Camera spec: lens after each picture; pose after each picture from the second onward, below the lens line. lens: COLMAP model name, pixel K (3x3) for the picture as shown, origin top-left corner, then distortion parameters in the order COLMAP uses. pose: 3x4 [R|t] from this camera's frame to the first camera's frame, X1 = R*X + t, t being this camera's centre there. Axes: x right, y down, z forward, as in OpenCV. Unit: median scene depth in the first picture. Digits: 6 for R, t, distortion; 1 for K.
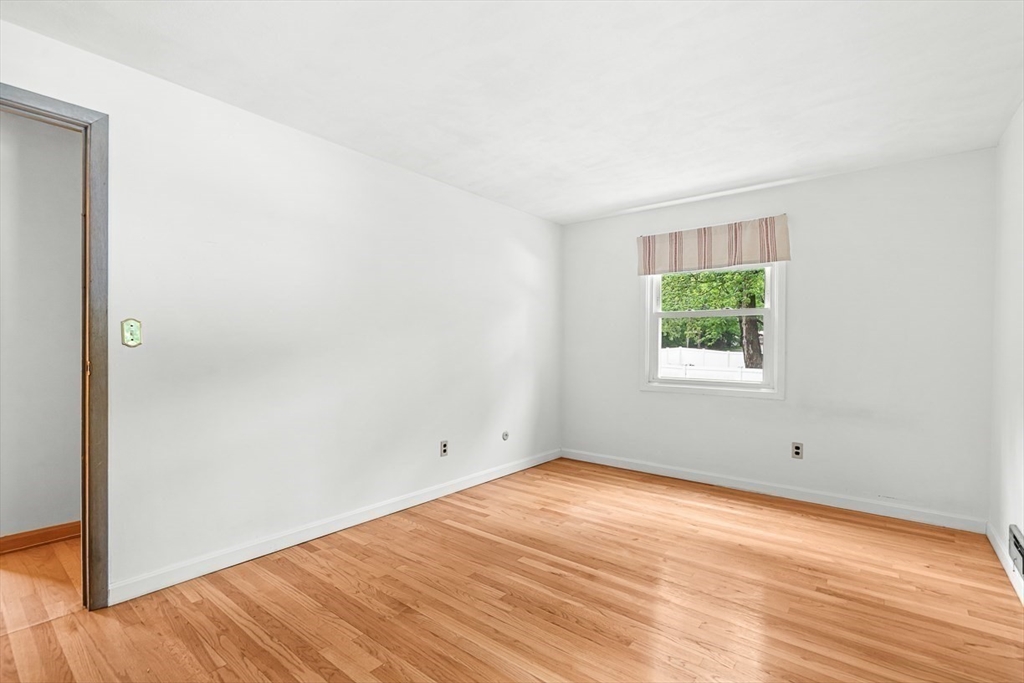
lens RADIAL K [[472.7, 0, 514.5], [0, 472.7, 351.0], [0, 0, 1]] dist [-0.002127, 0.000153]
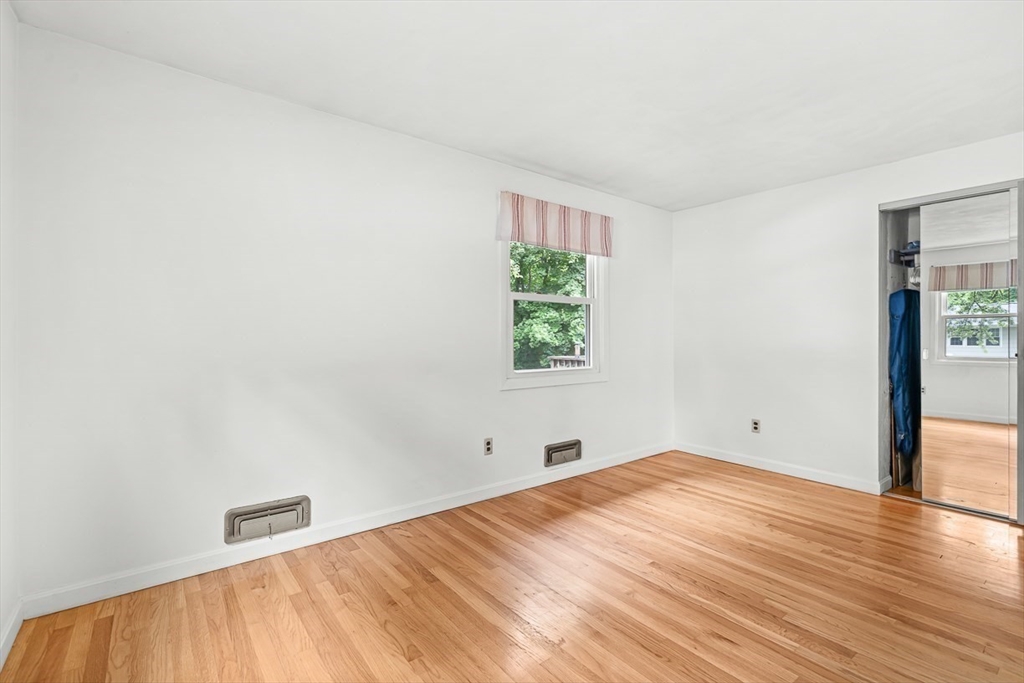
lens RADIAL K [[464.8, 0, 512.0], [0, 464.8, 341.5], [0, 0, 1]] dist [-0.001384, 0.000247]
pose [[-0.972826, -0.005764, 0.231466, 0.179298], [-0.001405, 0.999819, 0.018996, -0.006751], [-0.231533, 0.018154, -0.972658, 1.280048]]
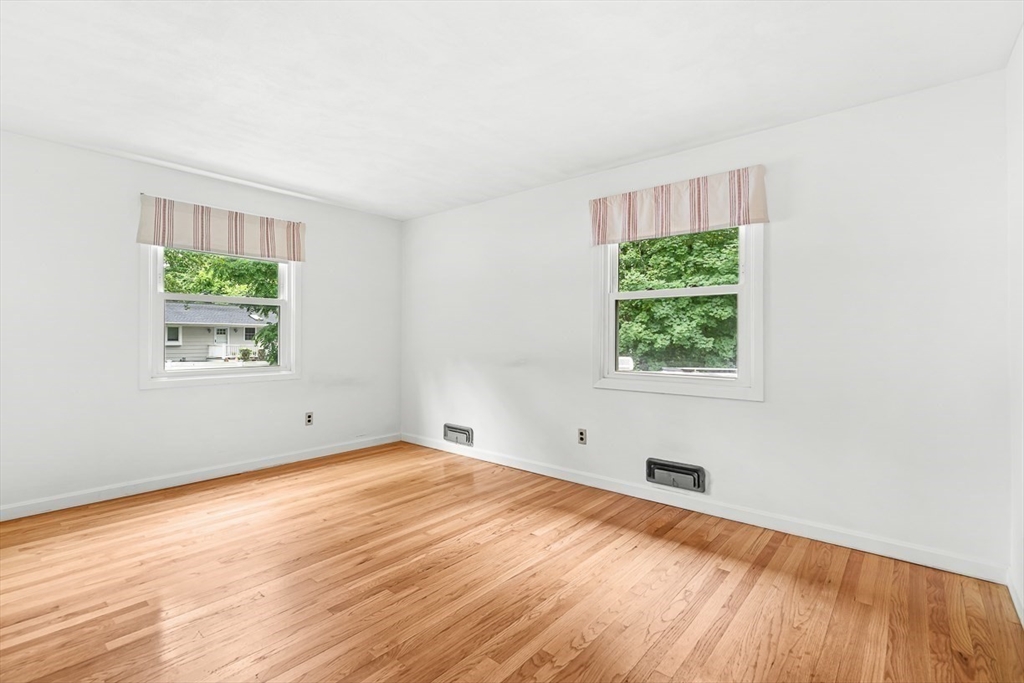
lens RADIAL K [[468.1, 0, 512.0], [0, 468.1, 341.5], [0, 0, 1]] dist [0.003193, 0.000775]
pose [[0.024787, -0.017497, 0.999540, -0.639635], [0.006437, 0.999829, 0.017342, -0.007925], [-0.999672, 0.006004, 0.024895, 0.472865]]
